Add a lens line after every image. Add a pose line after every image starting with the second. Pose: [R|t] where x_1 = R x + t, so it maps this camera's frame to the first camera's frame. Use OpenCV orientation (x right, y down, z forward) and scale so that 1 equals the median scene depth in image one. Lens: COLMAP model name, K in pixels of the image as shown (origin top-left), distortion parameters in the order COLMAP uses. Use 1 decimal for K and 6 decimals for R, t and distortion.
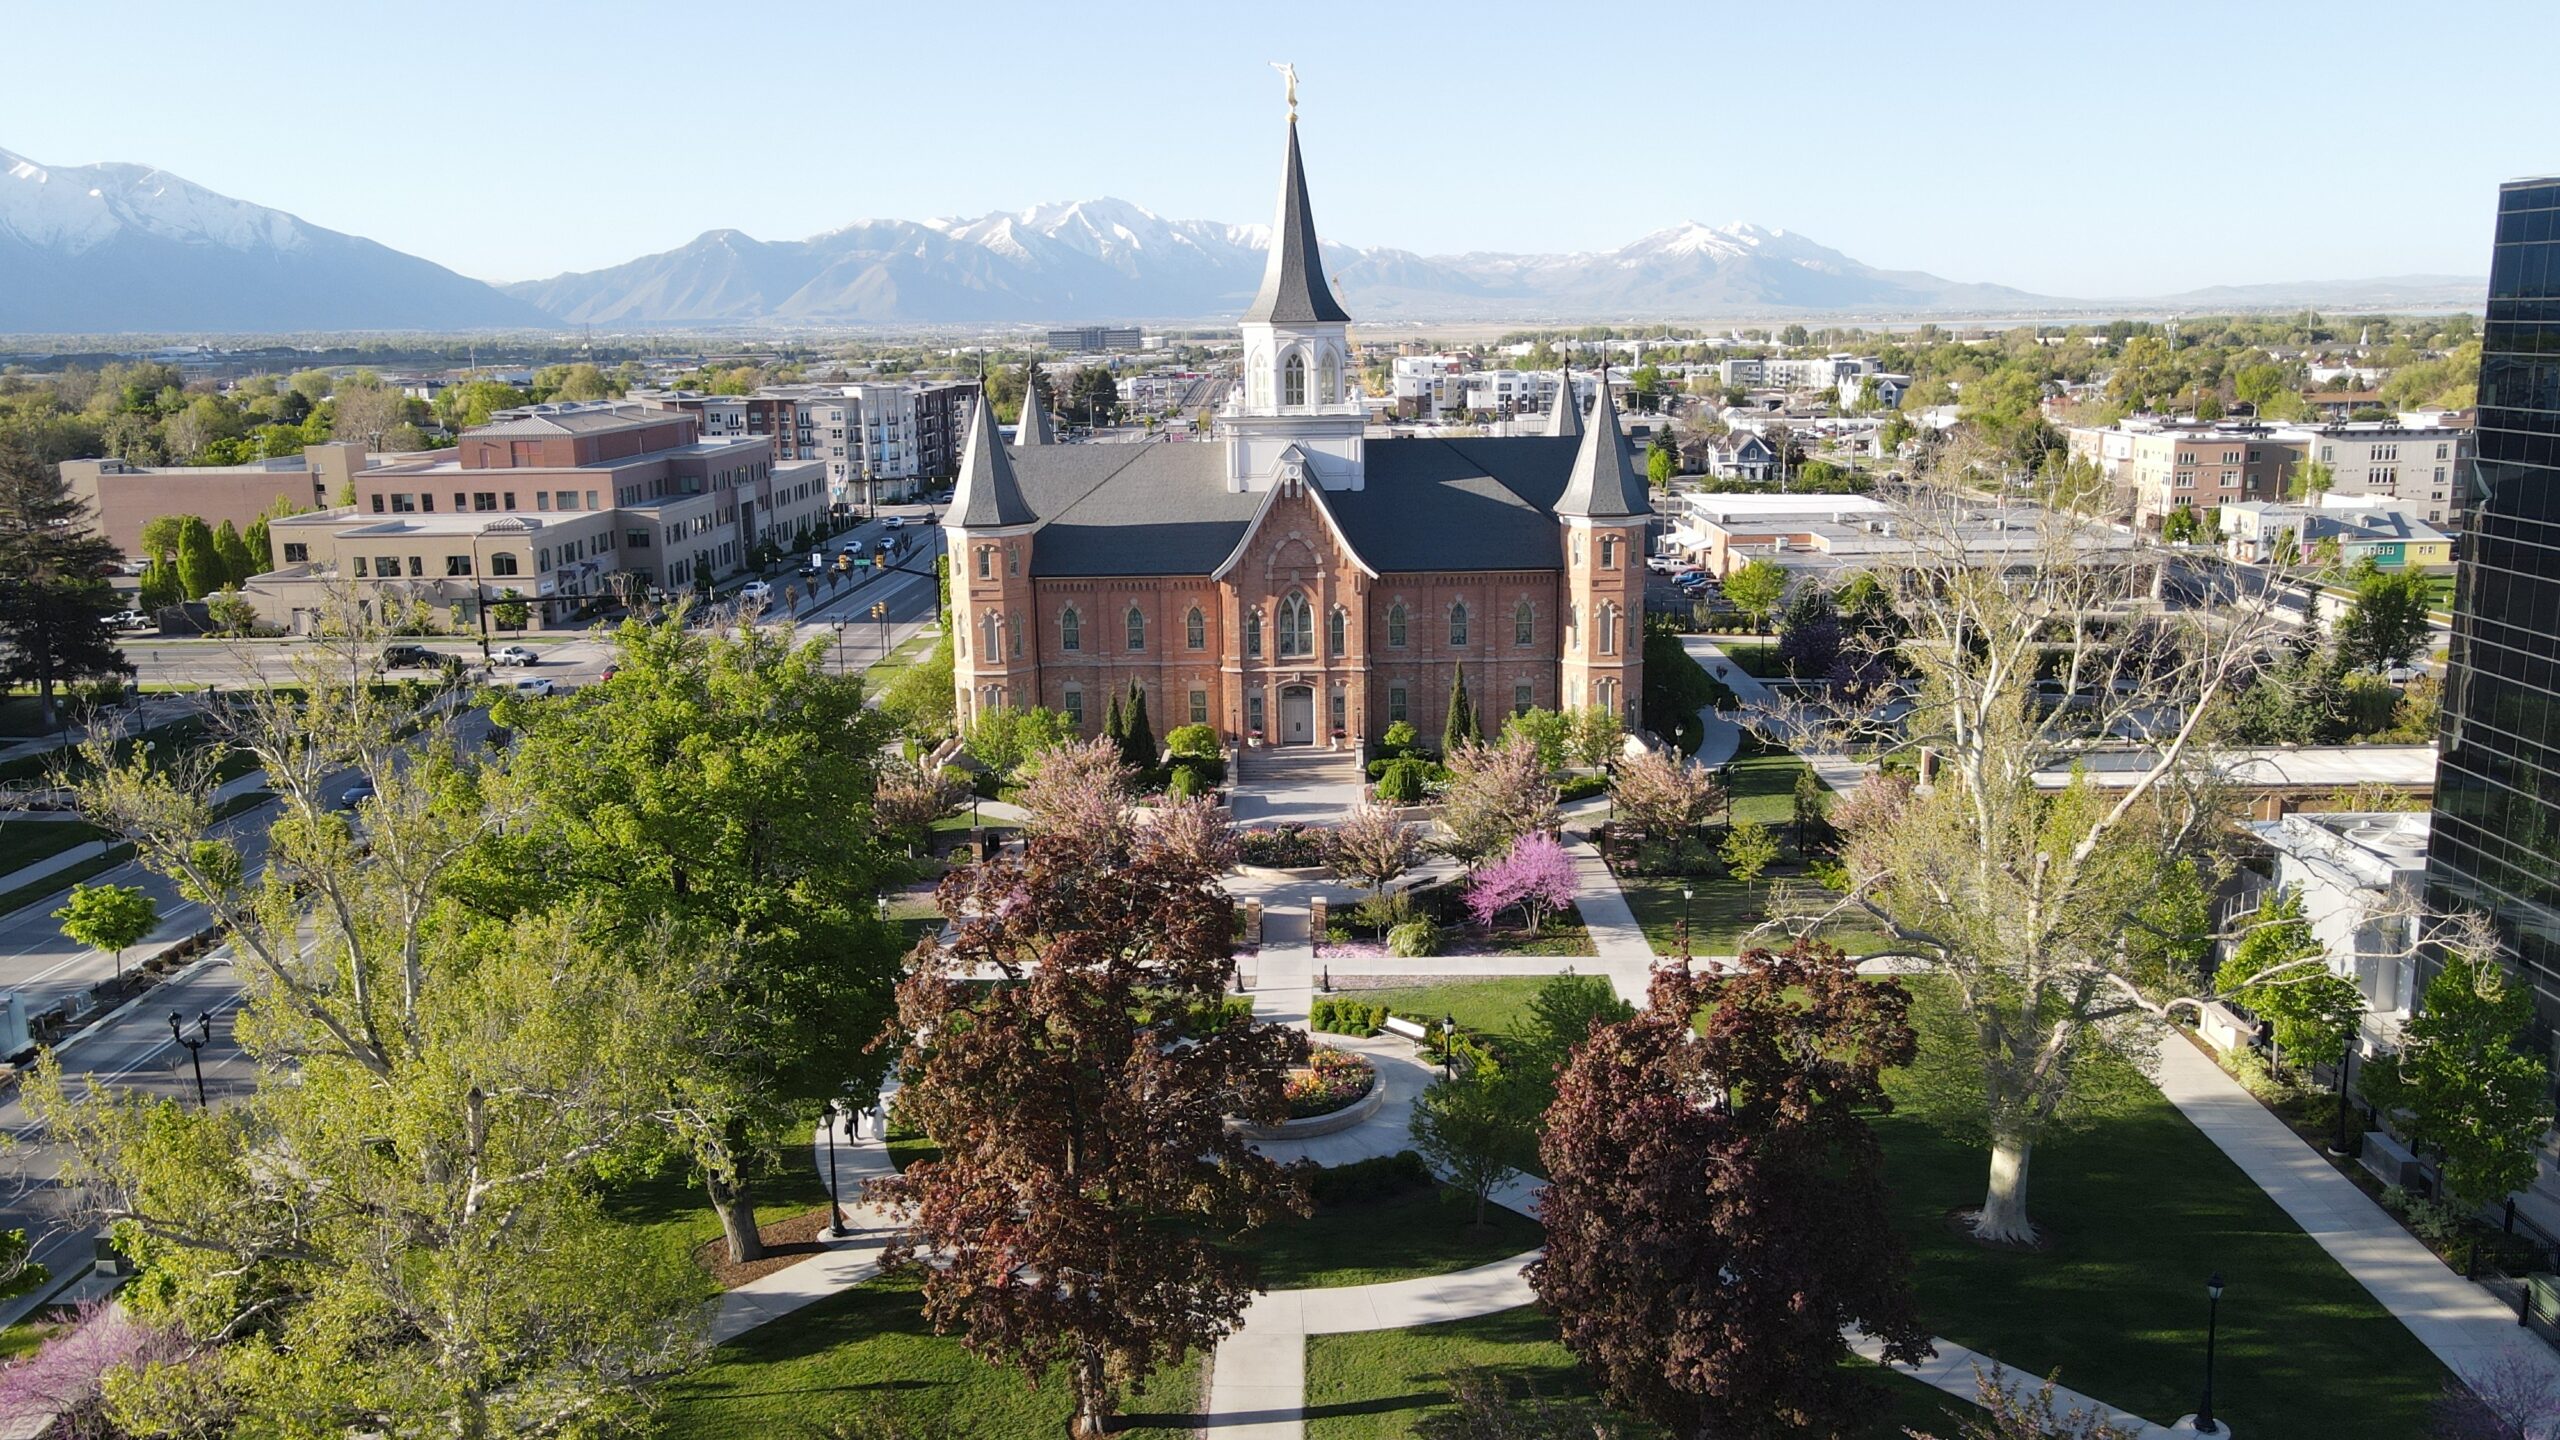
lens RADIAL K [[1891.0, 0, 1274.7], [0, 1891.0, 708.6], [0, 0, 1]] dist [-0.004405, 0.036040]
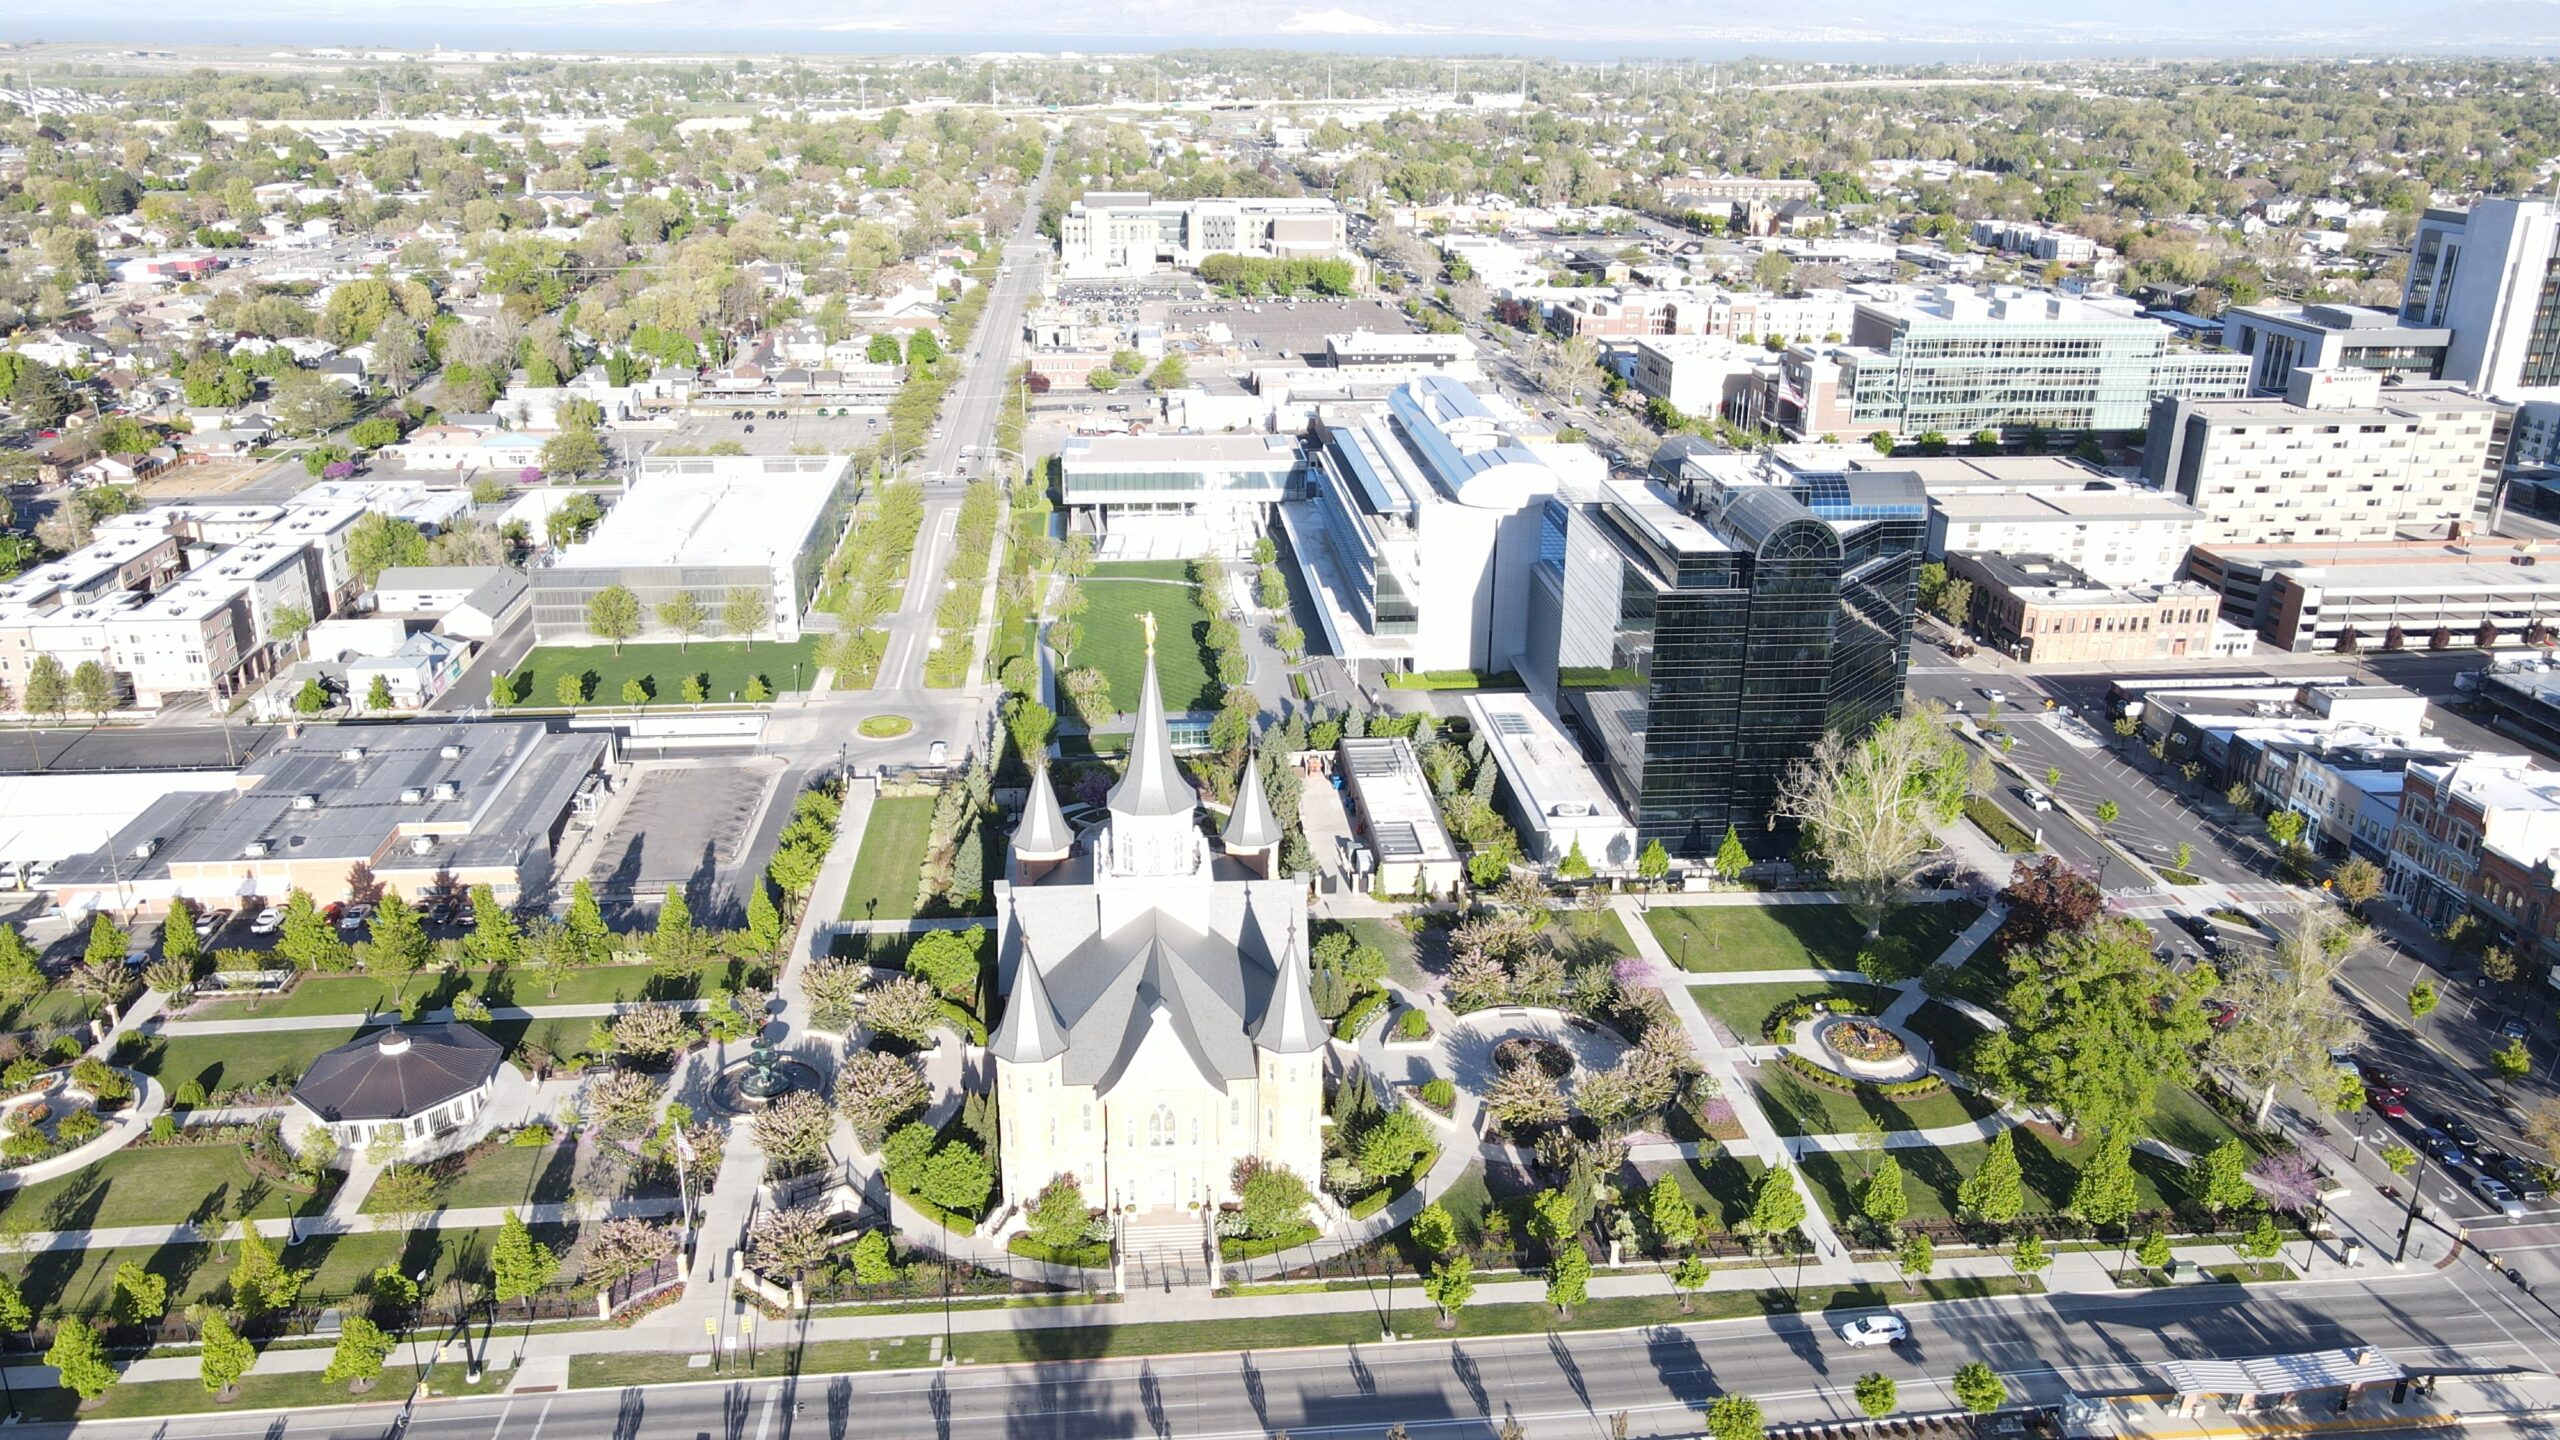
lens RADIAL K [[1891.0, 0, 1274.7], [0, 1891.0, 708.6], [0, 0, 1]] dist [-0.004405, 0.036040]
pose [[-0.118739, -0.322868, 0.938966, -1.202617], [0.190581, 0.920663, 0.340675, -0.694615], [-0.974464, 0.219400, -0.047786, 0.991014]]
